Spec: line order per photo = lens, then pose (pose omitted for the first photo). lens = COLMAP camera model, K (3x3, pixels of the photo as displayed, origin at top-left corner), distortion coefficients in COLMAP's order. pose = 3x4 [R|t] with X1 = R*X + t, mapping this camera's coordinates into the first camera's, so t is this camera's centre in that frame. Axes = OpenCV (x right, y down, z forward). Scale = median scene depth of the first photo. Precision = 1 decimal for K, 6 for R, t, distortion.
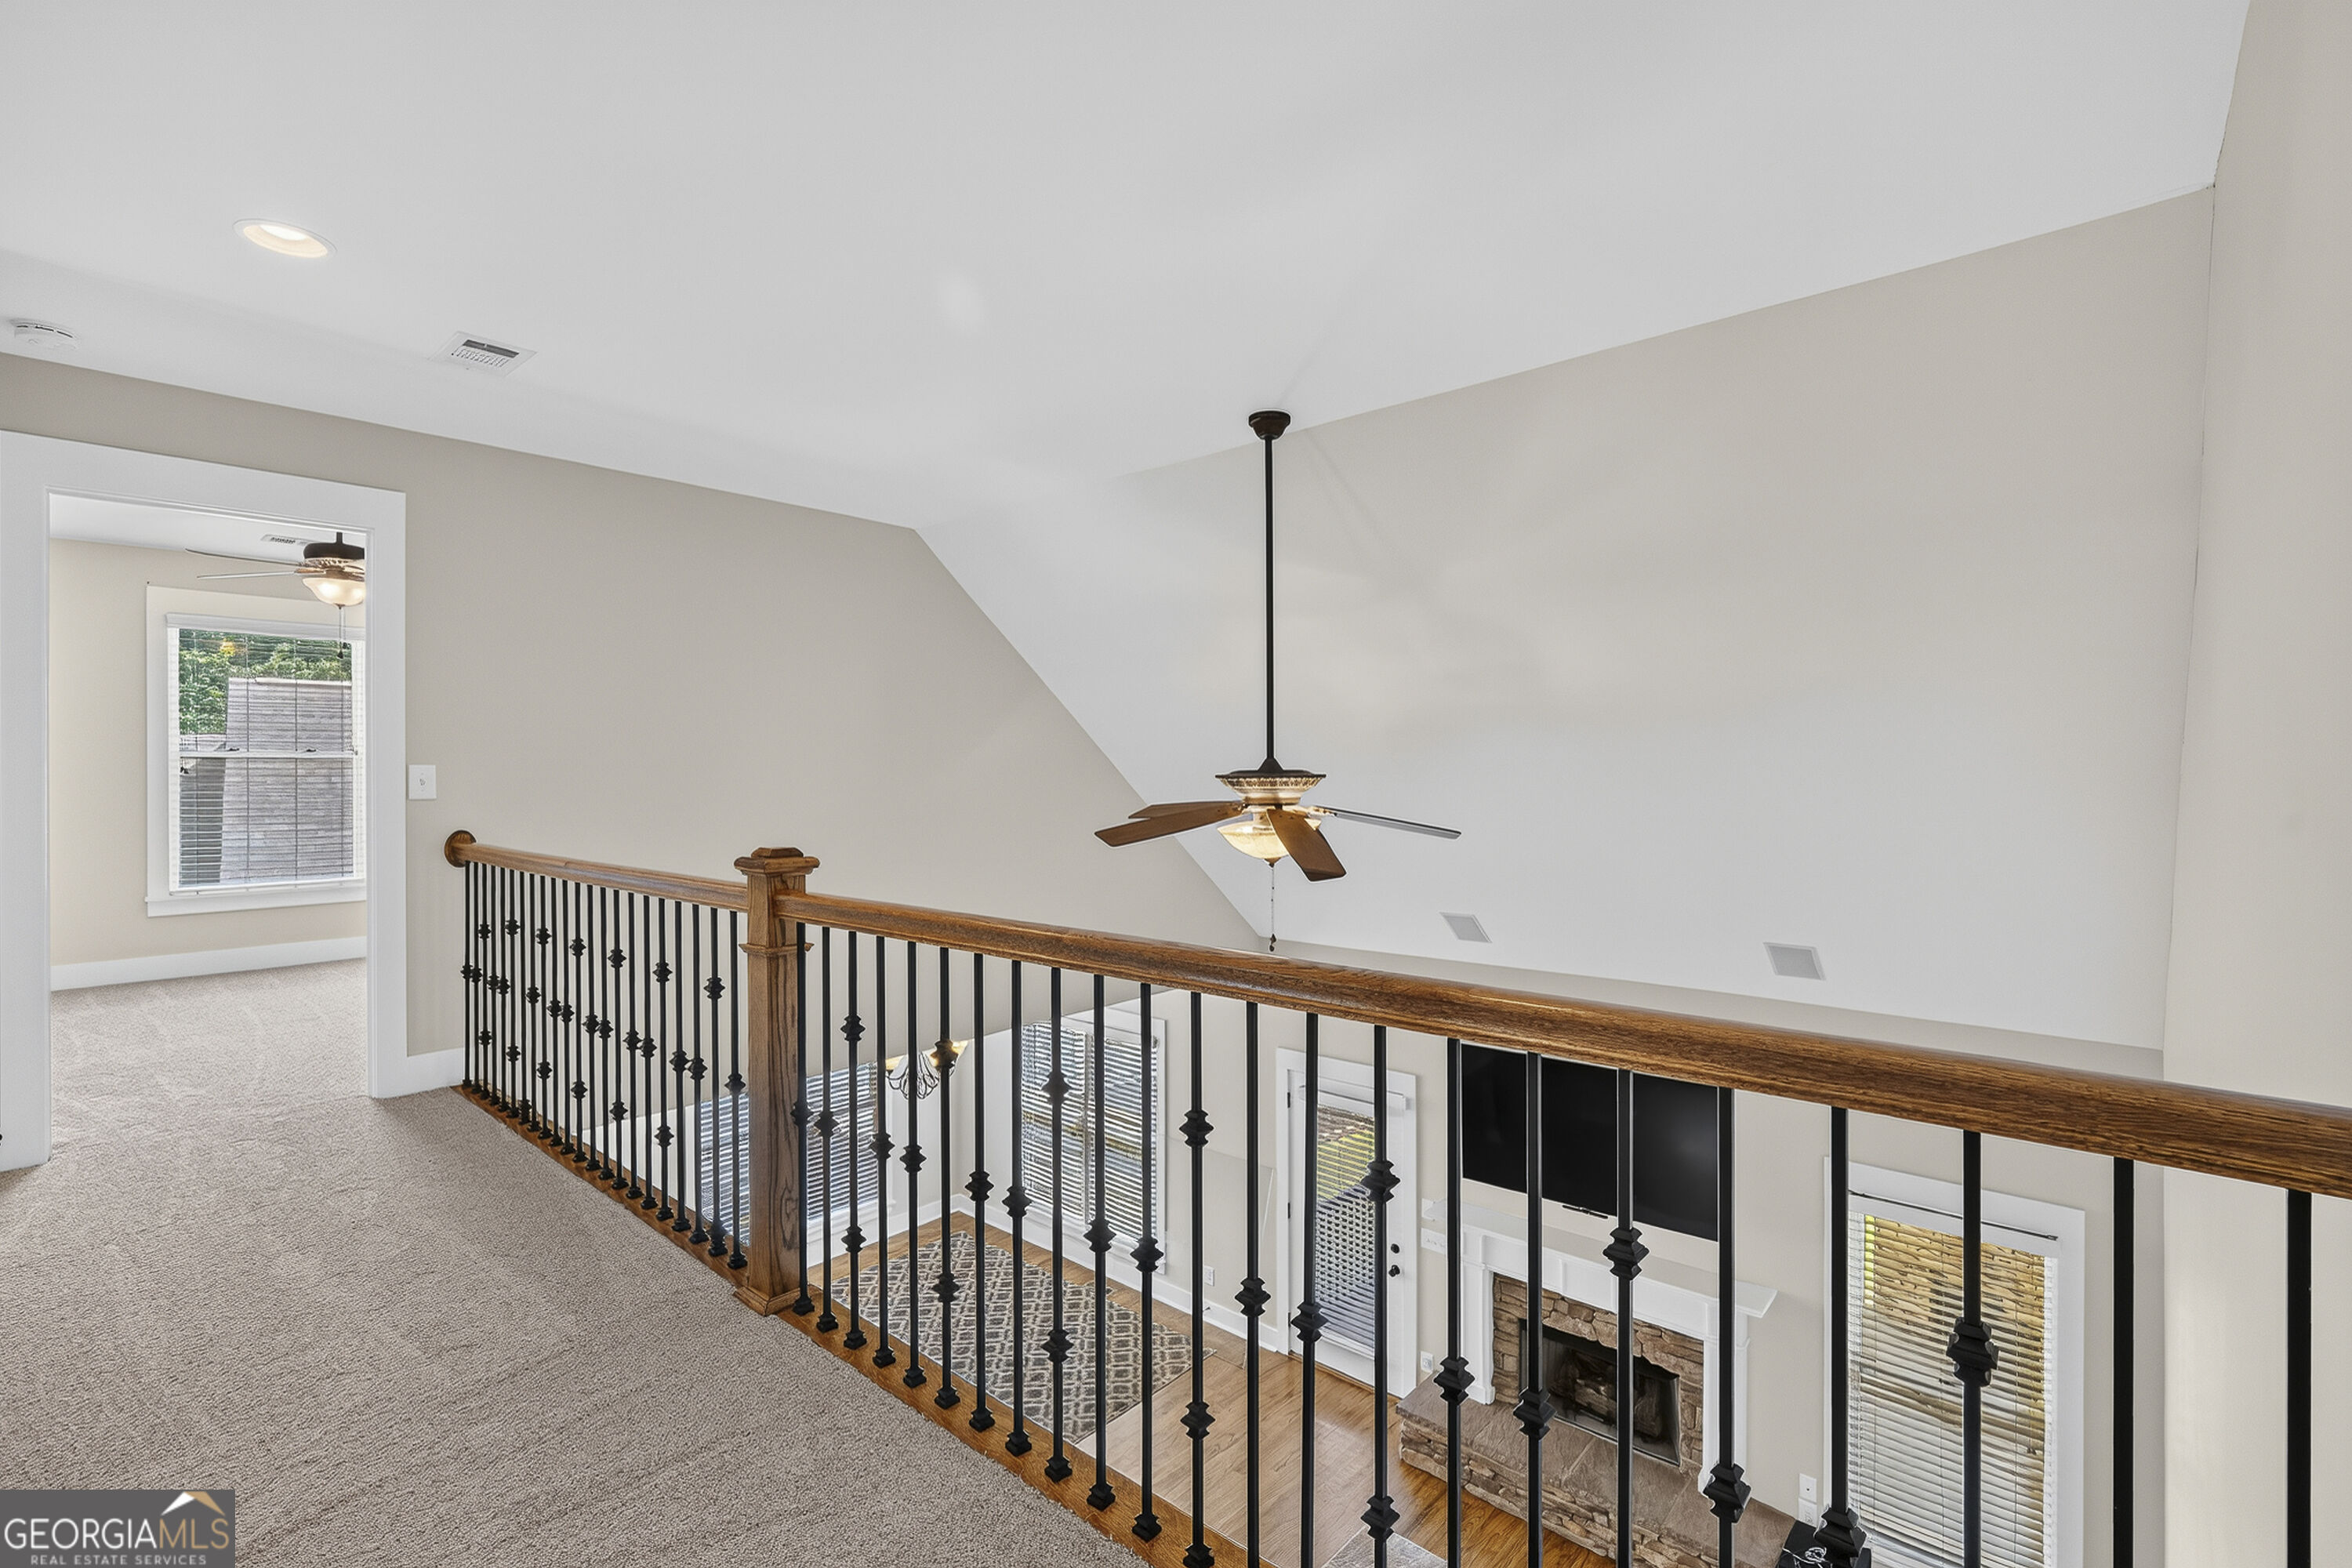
lens RADIAL K [[1044.3, 0, 1175.3], [0, 1044.3, 790.4], [0, 0, 1]] dist [-0.001006, 0.000058]
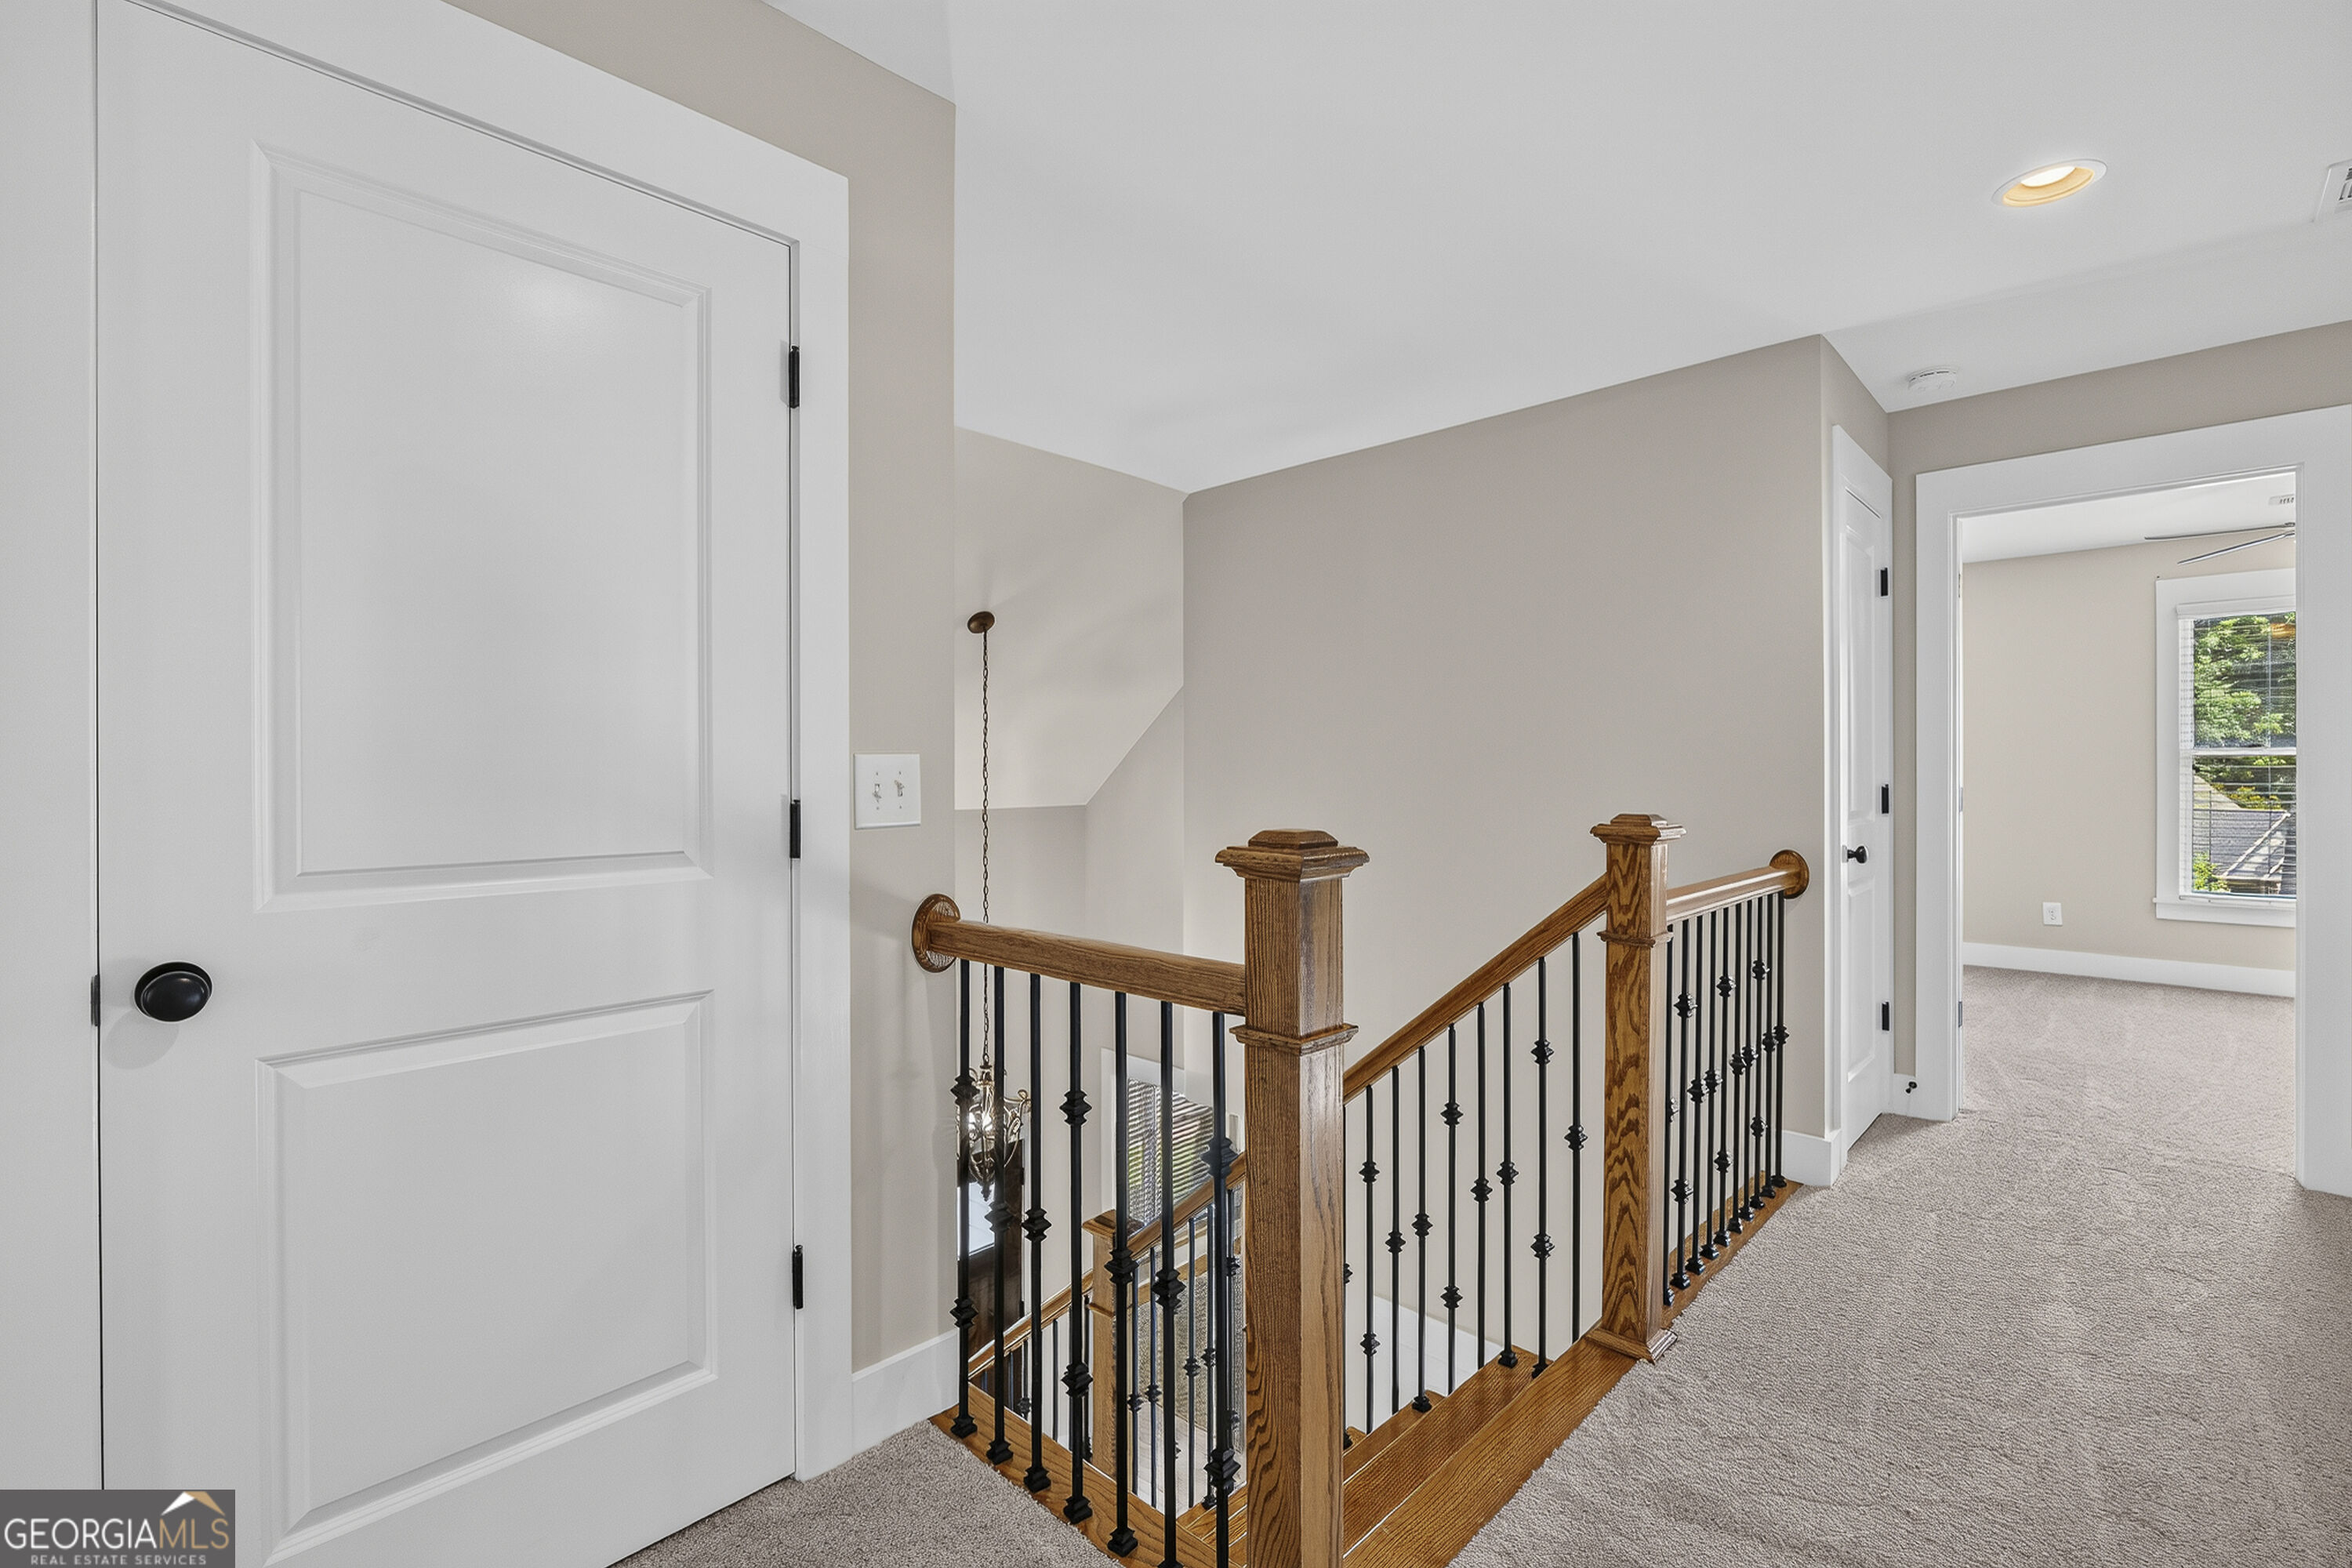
lens RADIAL K [[1044.3, 0, 1169.3], [0, 1044.3, 767.4], [0, 0, 1]] dist [-0.001006, 0.000058]
pose [[-0.059914, -0.017792, -0.998045, 0.084299], [-0.007143, 0.999823, -0.017395, 0.007405], [0.998178, 0.006086, -0.060030, 0.268601]]
